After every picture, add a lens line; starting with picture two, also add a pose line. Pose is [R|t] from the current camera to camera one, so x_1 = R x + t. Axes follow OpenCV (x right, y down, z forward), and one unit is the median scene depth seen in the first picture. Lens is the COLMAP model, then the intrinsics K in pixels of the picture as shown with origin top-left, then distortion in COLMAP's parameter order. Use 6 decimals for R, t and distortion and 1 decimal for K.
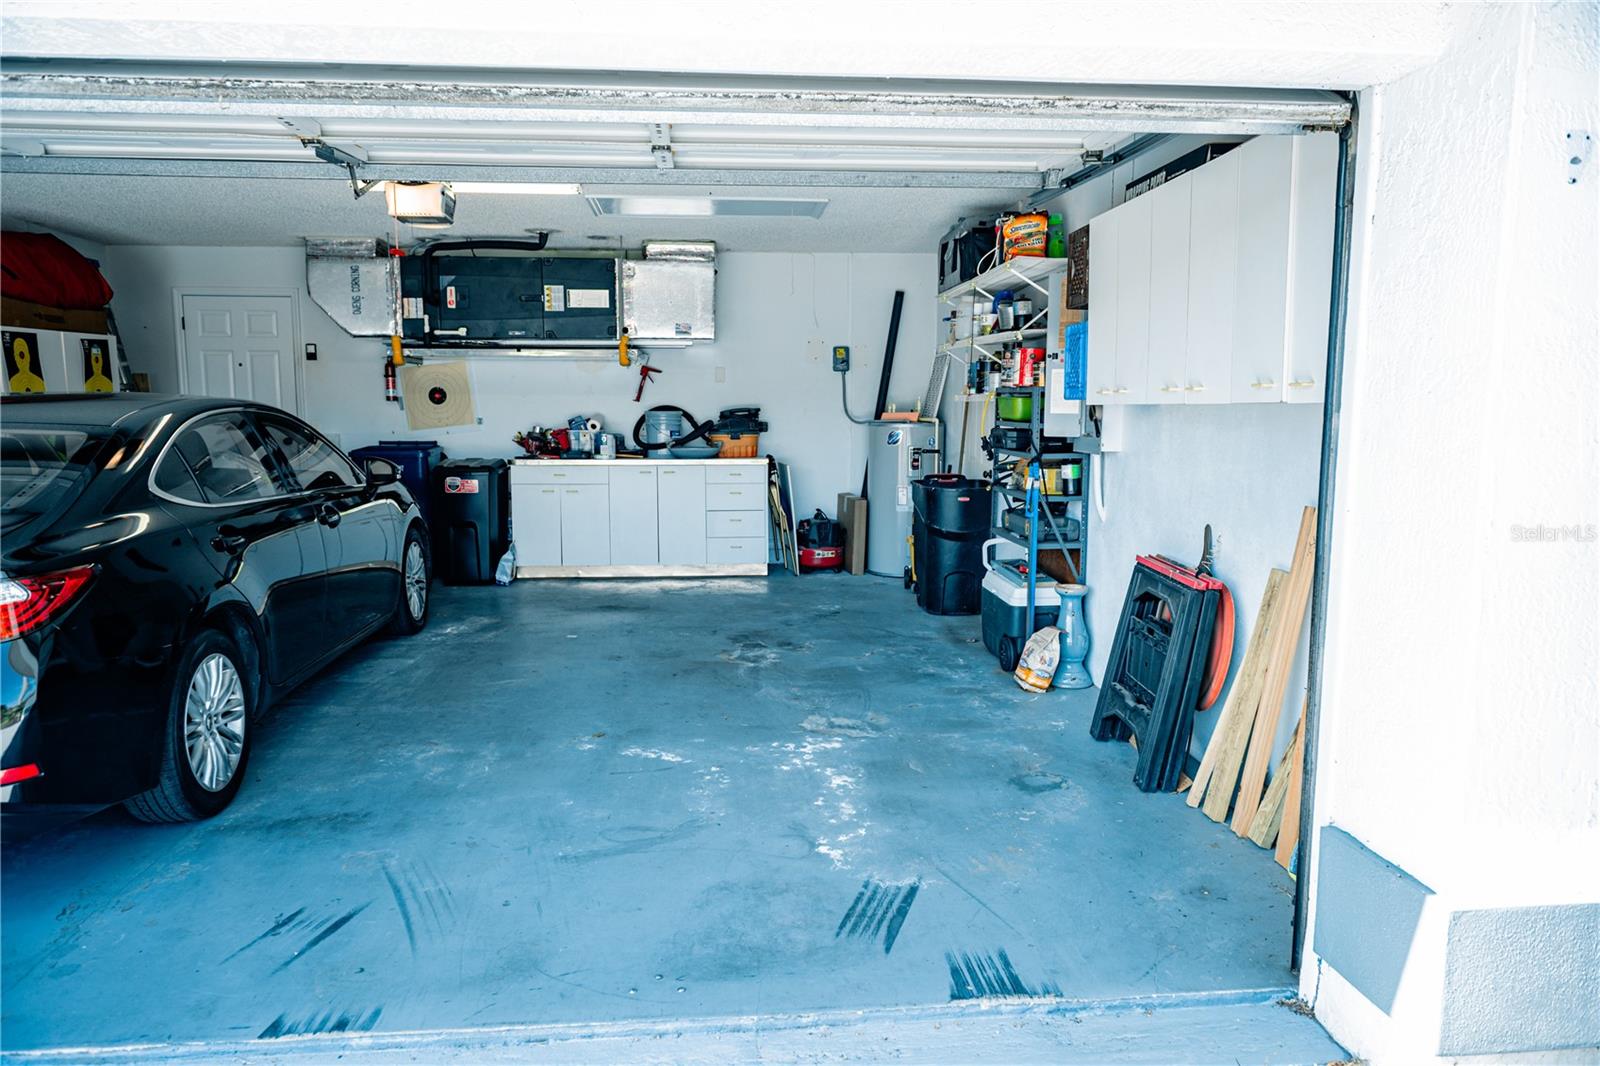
lens RADIAL K [[1077.1, 0, 806.1], [0, 1077.1, 535.4], [0, 0, 1]] dist [0.000252, -0.002629]
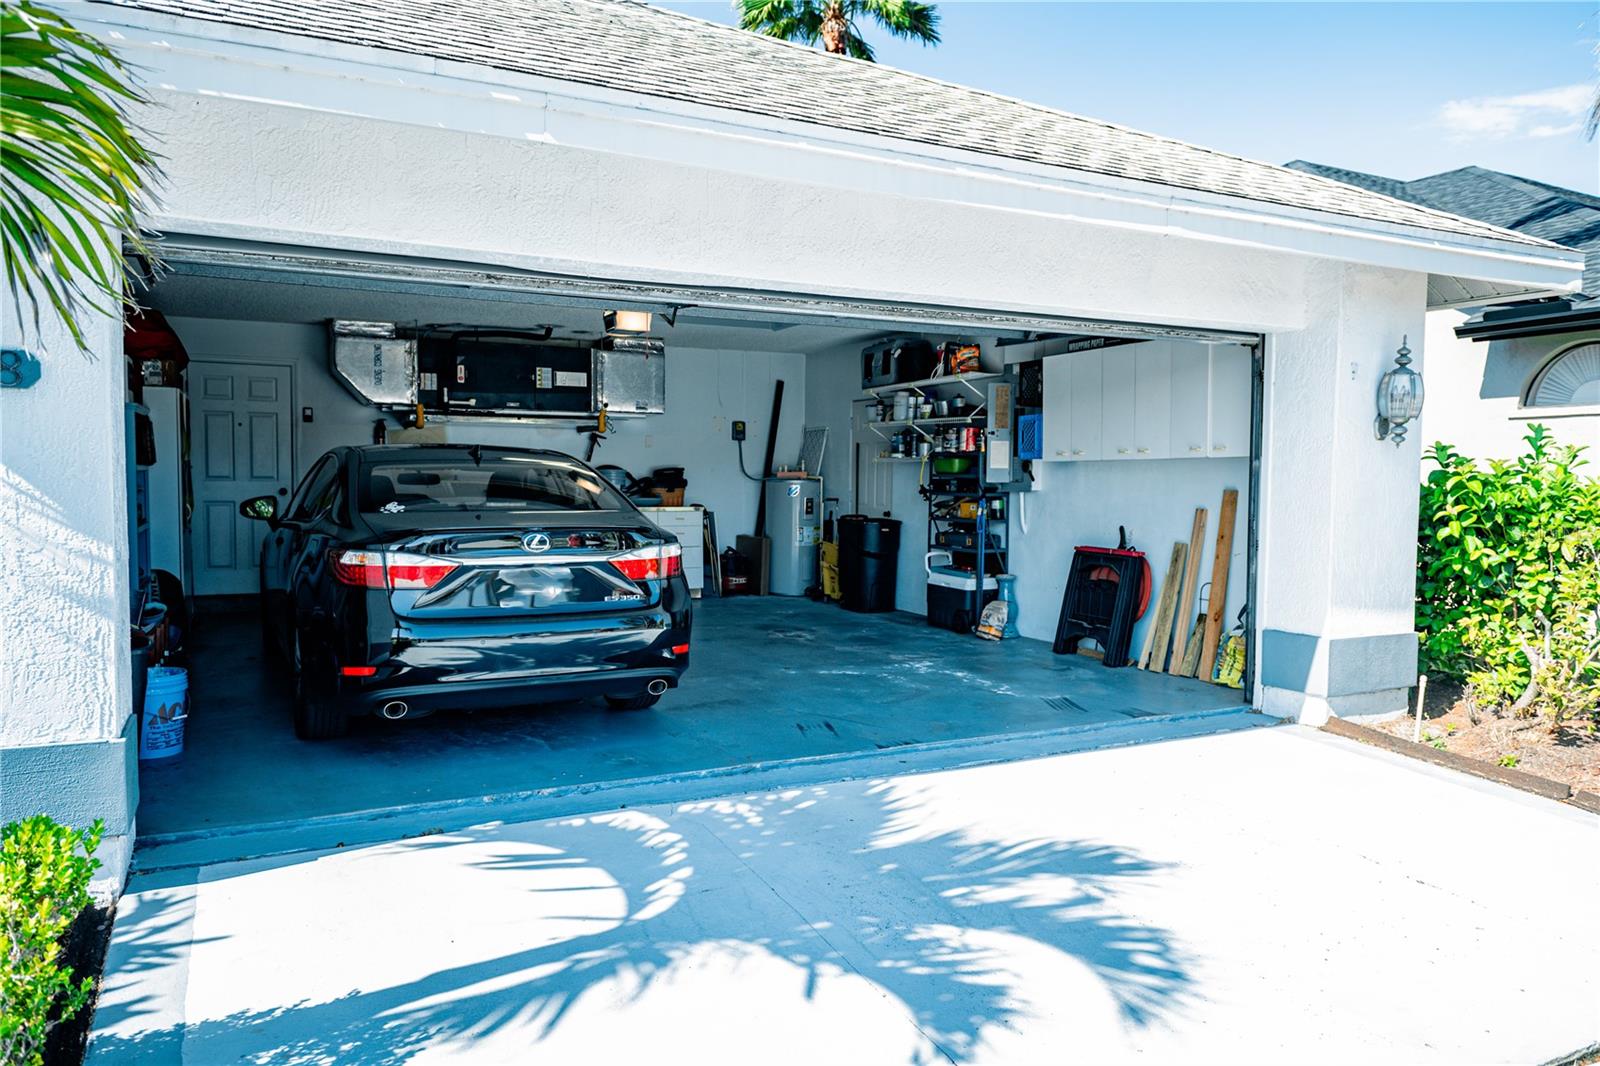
lens RADIAL K [[1148.2, 0, 787.9], [0, 1148.2, 537.9], [0, 0, 1]] dist [0.002386, -0.007987]
pose [[0.930797, -0.011785, 0.365348, -0.462431], [0.037643, 0.997257, -0.063736, 0.060063], [-0.363594, 0.073078, 0.928687, -0.324319]]
